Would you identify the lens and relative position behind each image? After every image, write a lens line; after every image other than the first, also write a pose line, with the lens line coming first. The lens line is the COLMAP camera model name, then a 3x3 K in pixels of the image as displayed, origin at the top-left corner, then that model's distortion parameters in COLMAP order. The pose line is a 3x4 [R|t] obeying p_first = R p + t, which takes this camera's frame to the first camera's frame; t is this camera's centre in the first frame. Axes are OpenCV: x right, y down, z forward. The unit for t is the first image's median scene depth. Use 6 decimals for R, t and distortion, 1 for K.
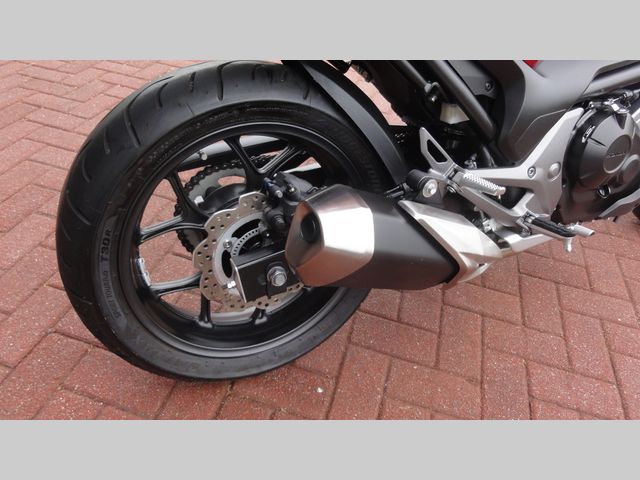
lens RADIAL K [[449.0, 0, 320.0], [0, 449.0, 240.0], [0, 0, 1]] dist [-0.010900, -0.000606]
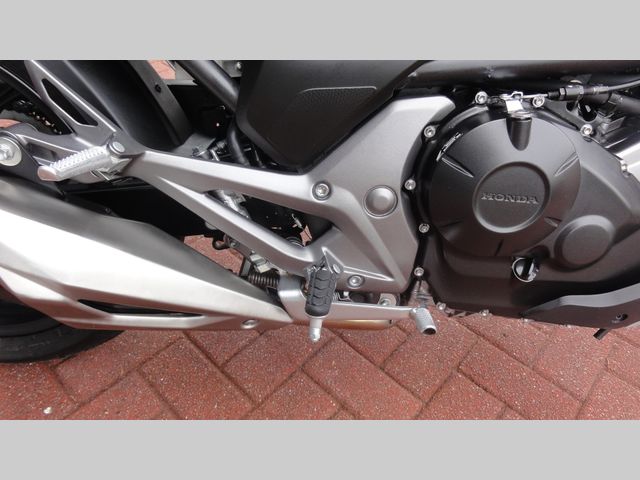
lens RADIAL K [[449.0, 0, 320.0], [0, 449.0, 240.0], [0, 0, 1]] dist [-0.010900, -0.000606]
pose [[0.895104, 0.254759, -0.365905, 0.606176], [-0.268406, 0.963204, 0.014029, -0.084868], [0.356015, 0.085654, 0.930546, 0.402182]]
